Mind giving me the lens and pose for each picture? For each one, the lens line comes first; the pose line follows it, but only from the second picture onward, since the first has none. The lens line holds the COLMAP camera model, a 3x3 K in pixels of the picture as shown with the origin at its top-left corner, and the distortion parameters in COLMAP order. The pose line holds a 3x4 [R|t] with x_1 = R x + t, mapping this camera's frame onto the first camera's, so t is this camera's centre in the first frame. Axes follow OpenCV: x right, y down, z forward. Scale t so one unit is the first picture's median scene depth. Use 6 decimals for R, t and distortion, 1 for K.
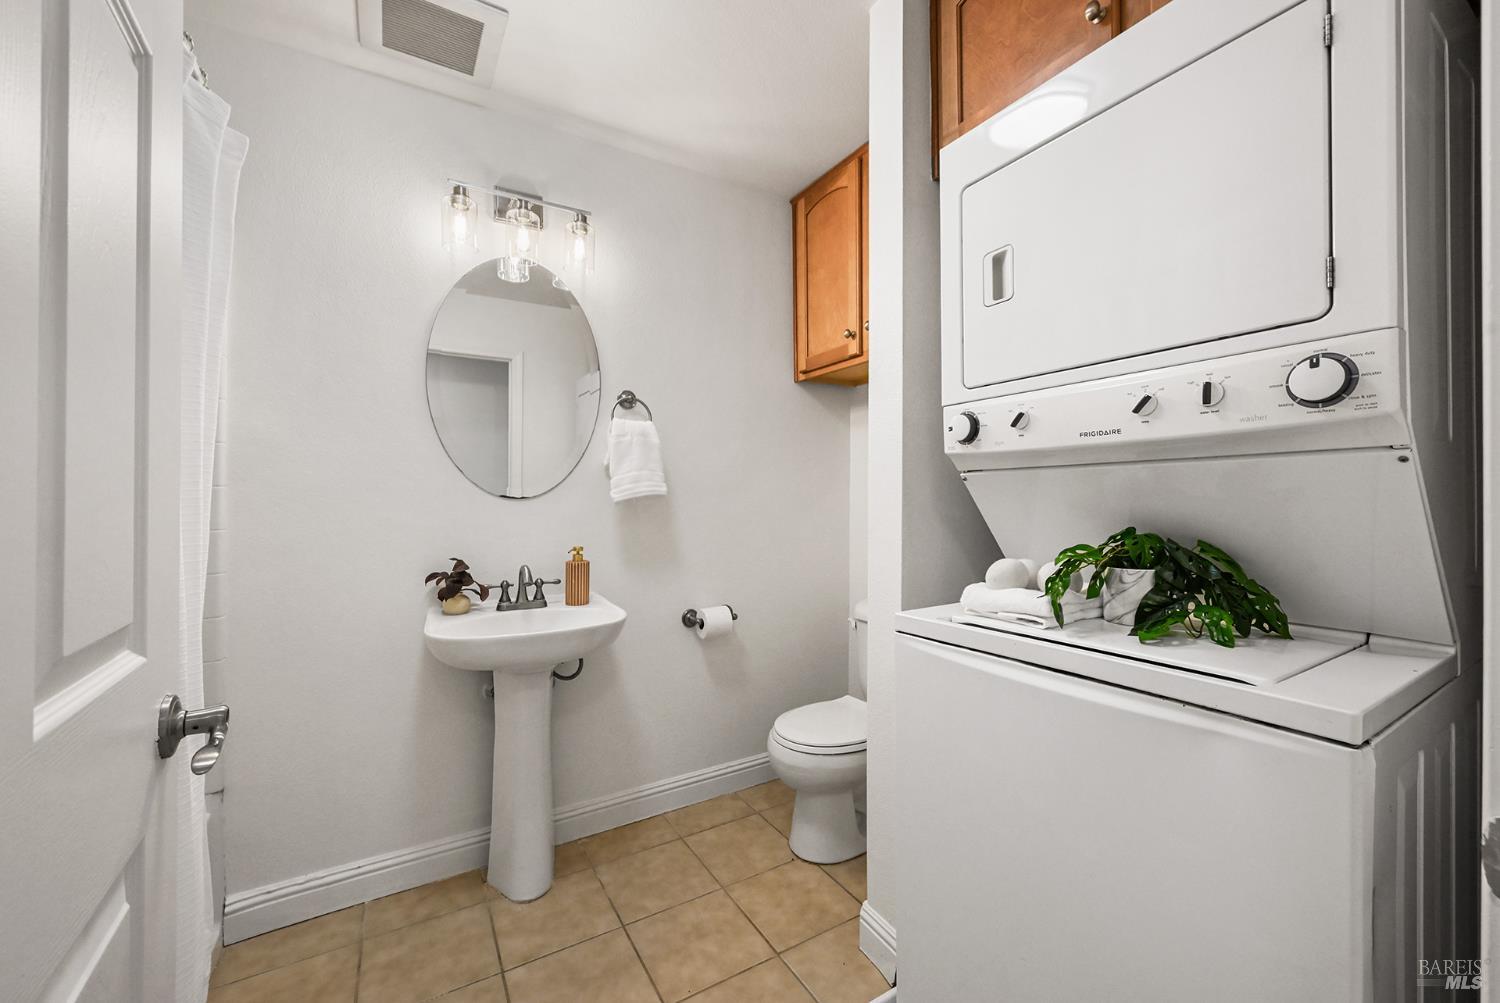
lens RADIAL K [[598.9, 0, 754.2], [0, 598.9, 495.0], [0, 0, 1]] dist [-0.002403, -0.000153]
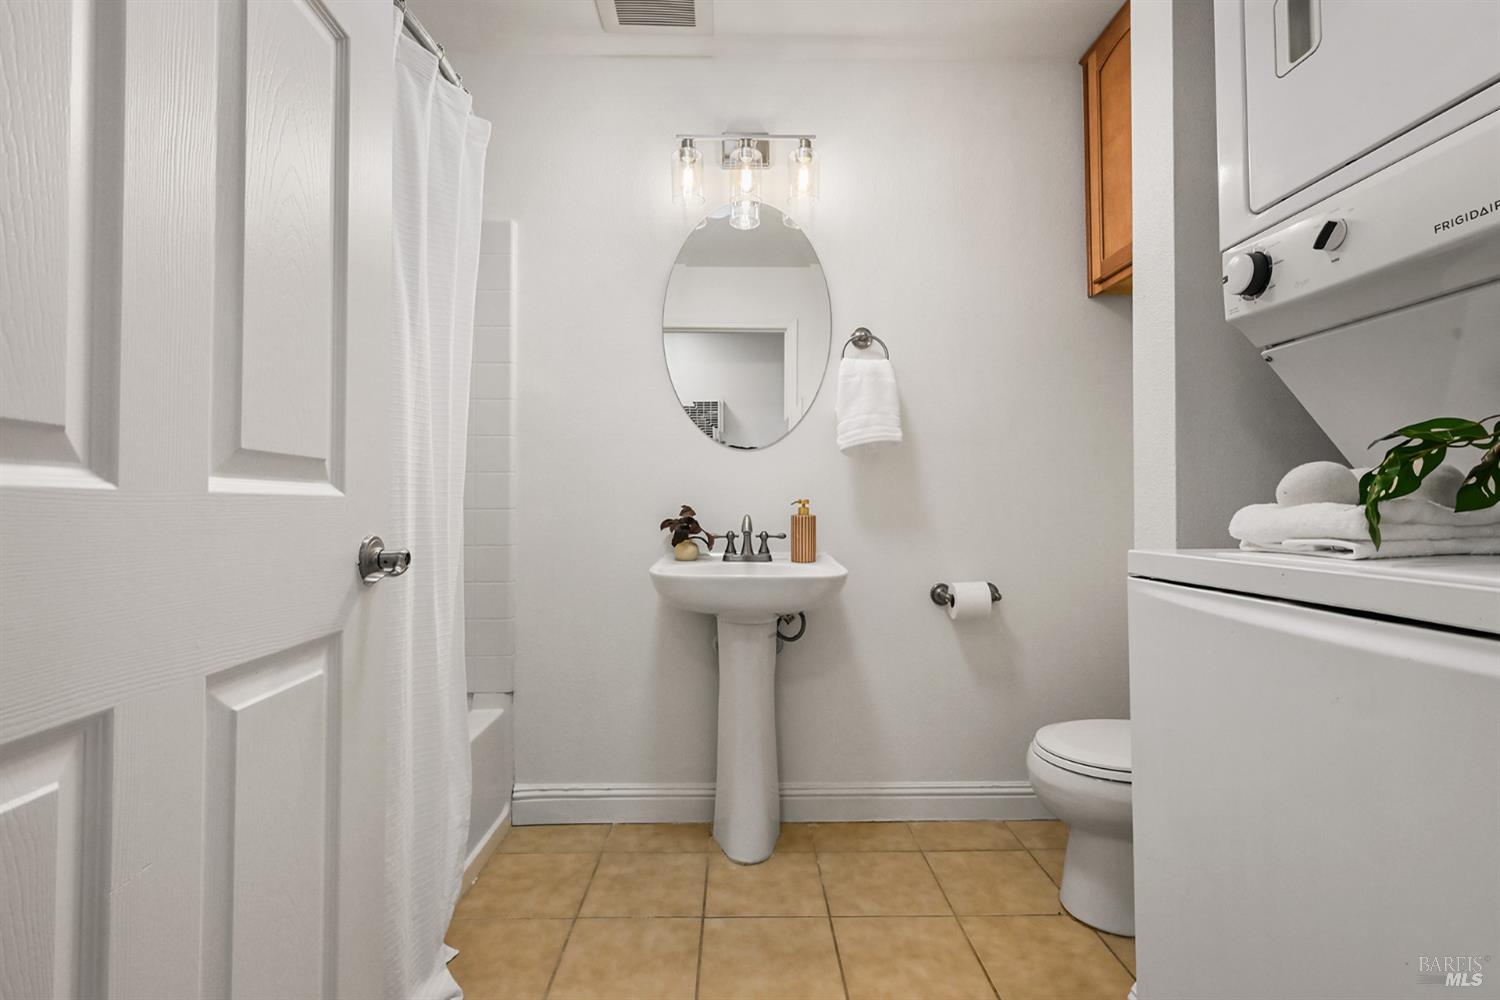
lens RADIAL K [[678.9, 0, 738.2], [0, 678.9, 489.3], [0, 0, 1]] dist [0.000666, -0.000496]
pose [[0.863029, -0.001227, -0.505153, 0.163518], [-0.005582, 0.999913, -0.011965, 0.092497], [0.505124, 0.013145, 0.862947, 0.049119]]
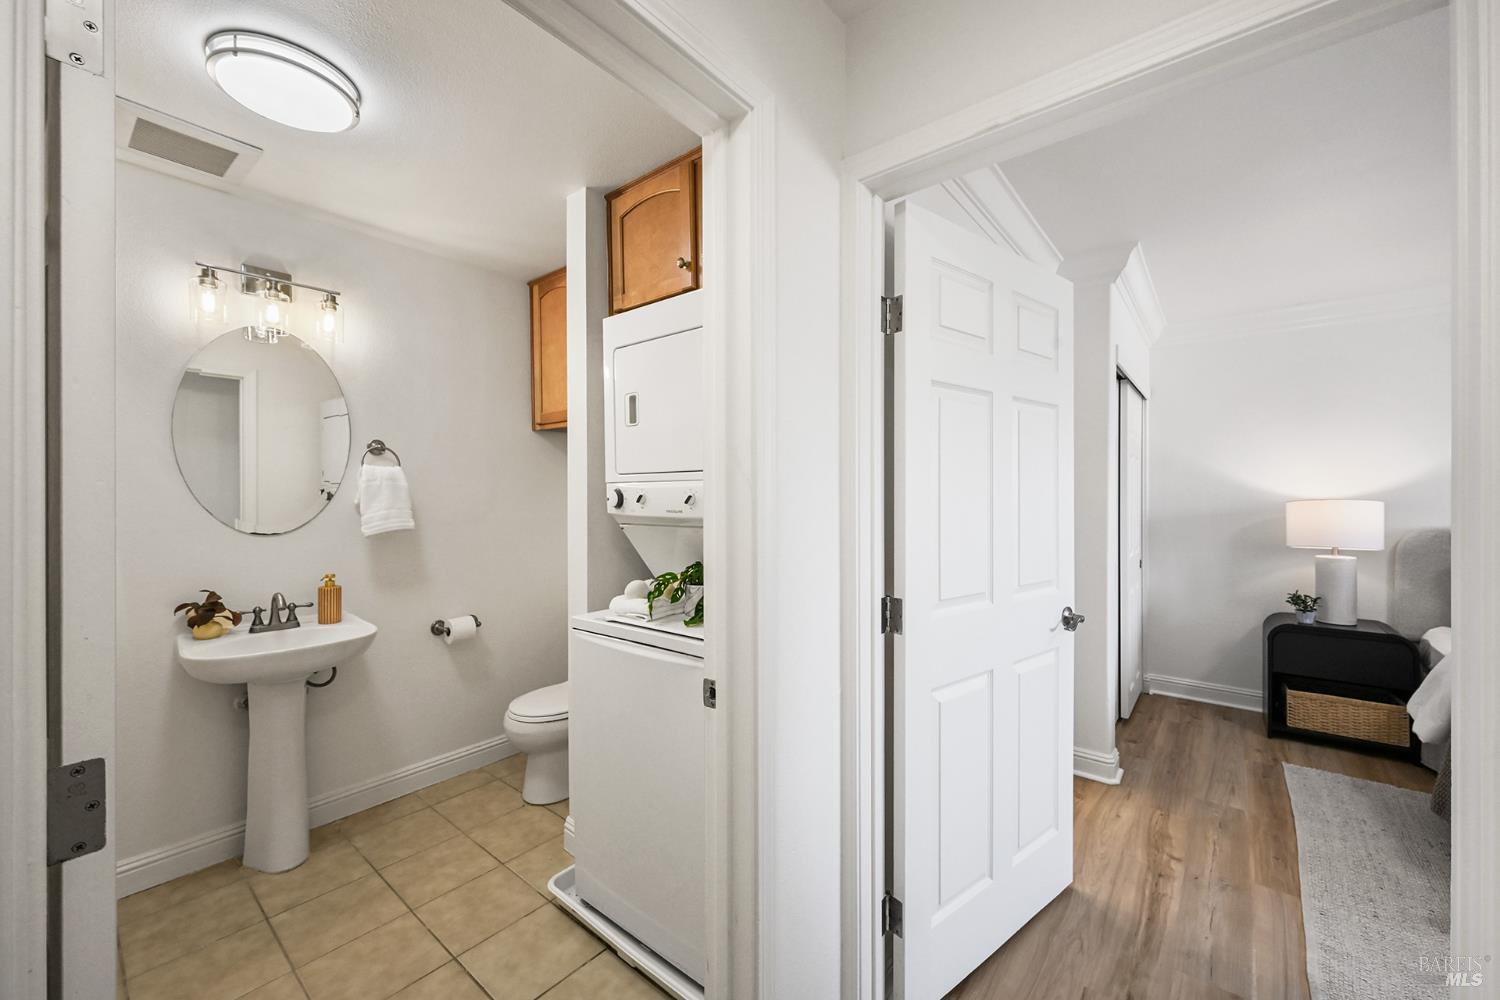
lens RADIAL K [[598.9, 0, 740.9], [0, 598.9, 505.2], [0, 0, 1]] dist [-0.002403, -0.000153]
pose [[0.945255, -0.002634, 0.326321, 0.097076], [-0.004768, 0.999749, 0.021882, -0.088563], [-0.326296, -0.022240, 0.945006, -0.419219]]
